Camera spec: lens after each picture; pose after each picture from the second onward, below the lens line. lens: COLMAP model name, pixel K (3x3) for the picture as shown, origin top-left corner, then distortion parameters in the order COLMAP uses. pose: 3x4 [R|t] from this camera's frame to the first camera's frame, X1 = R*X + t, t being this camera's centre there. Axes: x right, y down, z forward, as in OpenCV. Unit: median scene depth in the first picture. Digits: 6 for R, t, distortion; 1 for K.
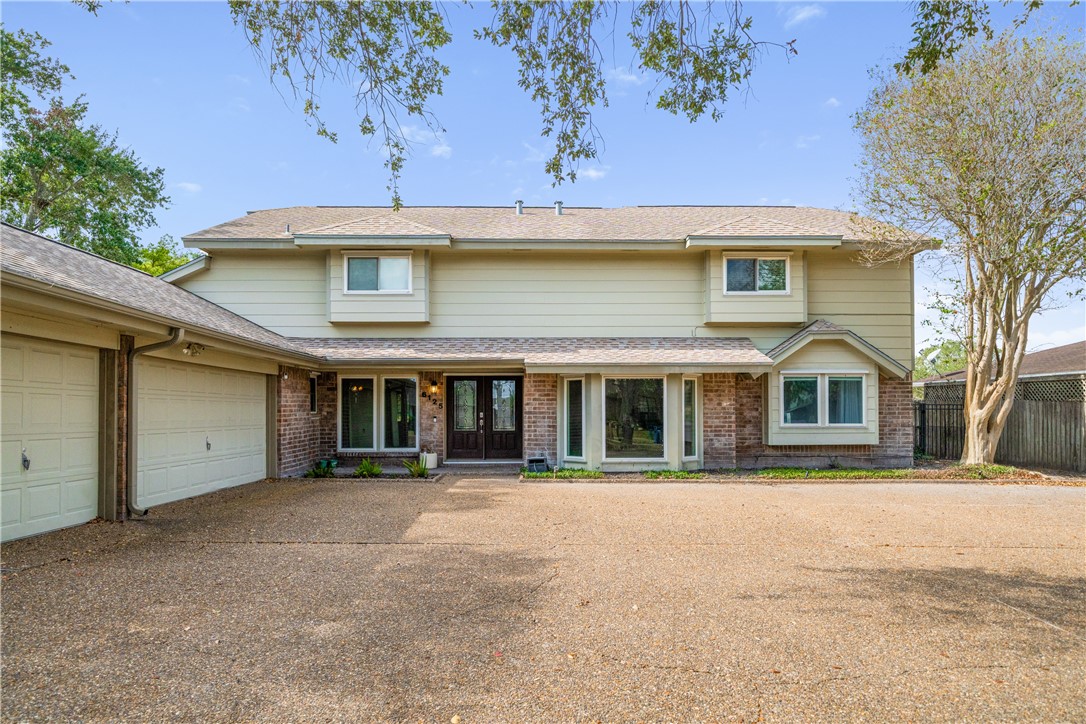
lens RADIAL K [[666.9, 0, 531.4], [0, 666.9, 399.6], [0, 0, 1]] dist [0.001566, 0.000027]
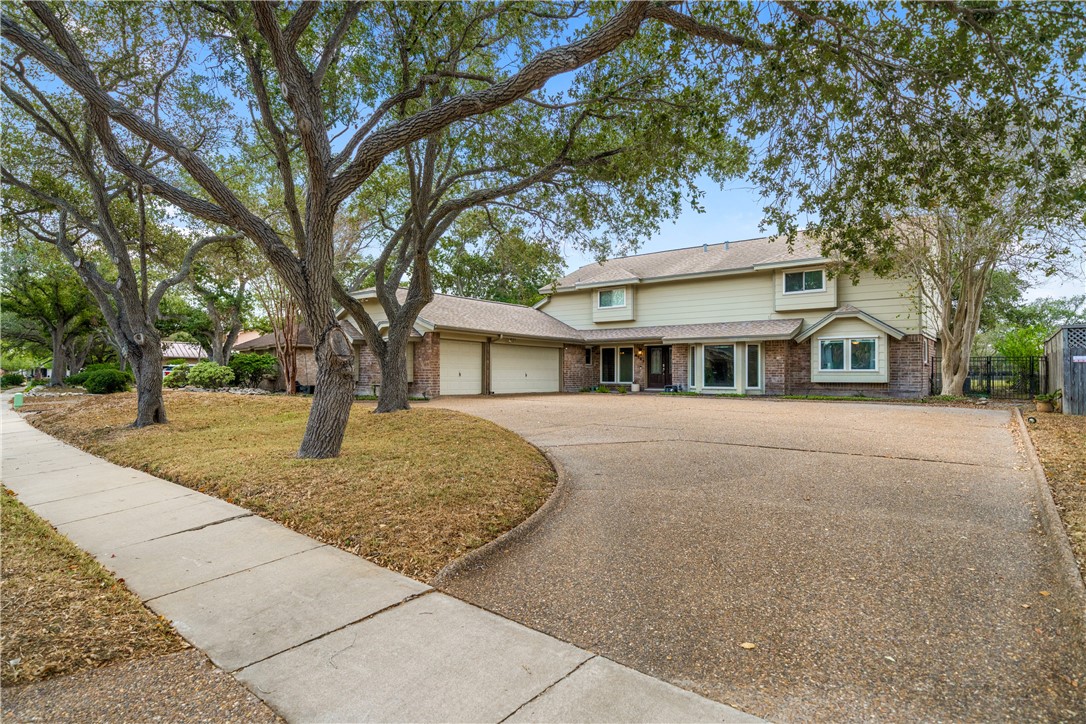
lens RADIAL K [[571.5, 0, 542.8], [0, 571.5, 365.6], [0, 0, 1]] dist [-0.000819, -0.000066]
pose [[0.776137, -0.005512, -0.630541, 0.734830], [0.006320, 0.999980, -0.000962, 0.023686], [0.630533, -0.003238, 0.776155, -0.533266]]
